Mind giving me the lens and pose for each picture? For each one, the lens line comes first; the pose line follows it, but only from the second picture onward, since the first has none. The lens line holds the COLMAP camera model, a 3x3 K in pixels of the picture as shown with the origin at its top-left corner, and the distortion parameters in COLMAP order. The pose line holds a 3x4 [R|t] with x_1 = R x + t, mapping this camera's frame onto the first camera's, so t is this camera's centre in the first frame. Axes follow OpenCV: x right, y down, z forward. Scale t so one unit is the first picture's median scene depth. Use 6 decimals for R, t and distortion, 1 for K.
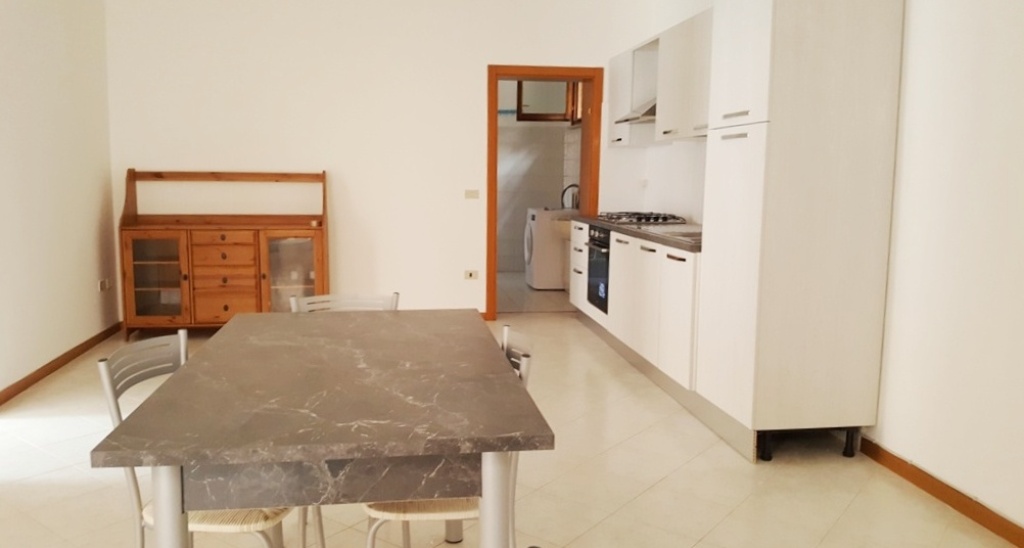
lens RADIAL K [[807.7, 0, 499.2], [0, 807.7, 305.5], [0, 0, 1]] dist [0.052220, -0.035325]
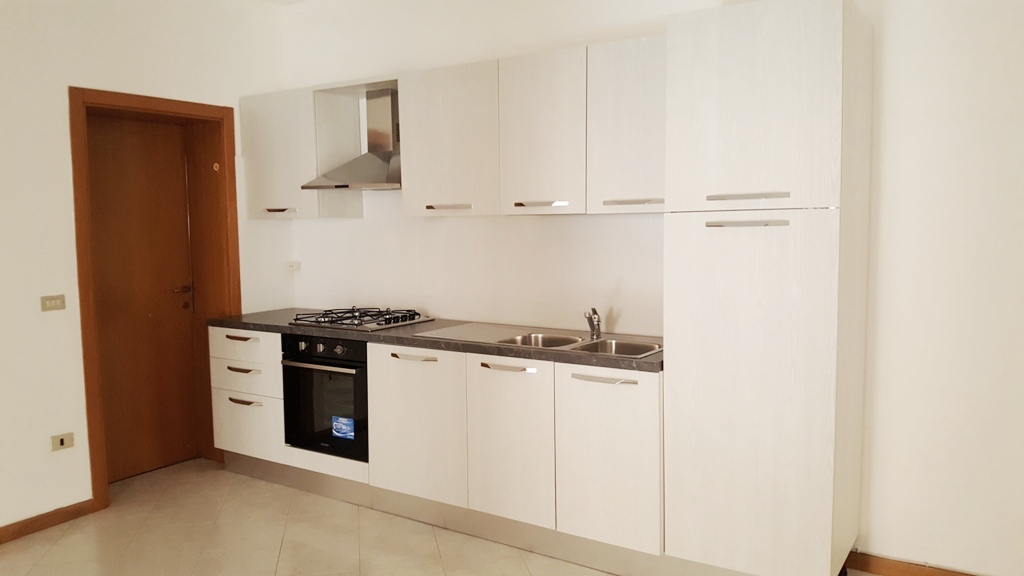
lens RADIAL K [[792.5, 0, 522.6], [0, 792.5, 298.1], [0, 0, 1]] dist [0.044182, -0.093106]
pose [[0.650213, -0.090623, 0.754328, -0.270734], [0.140190, 0.990123, -0.001890, -0.104189], [-0.746706, 0.106978, 0.656495, 0.420989]]
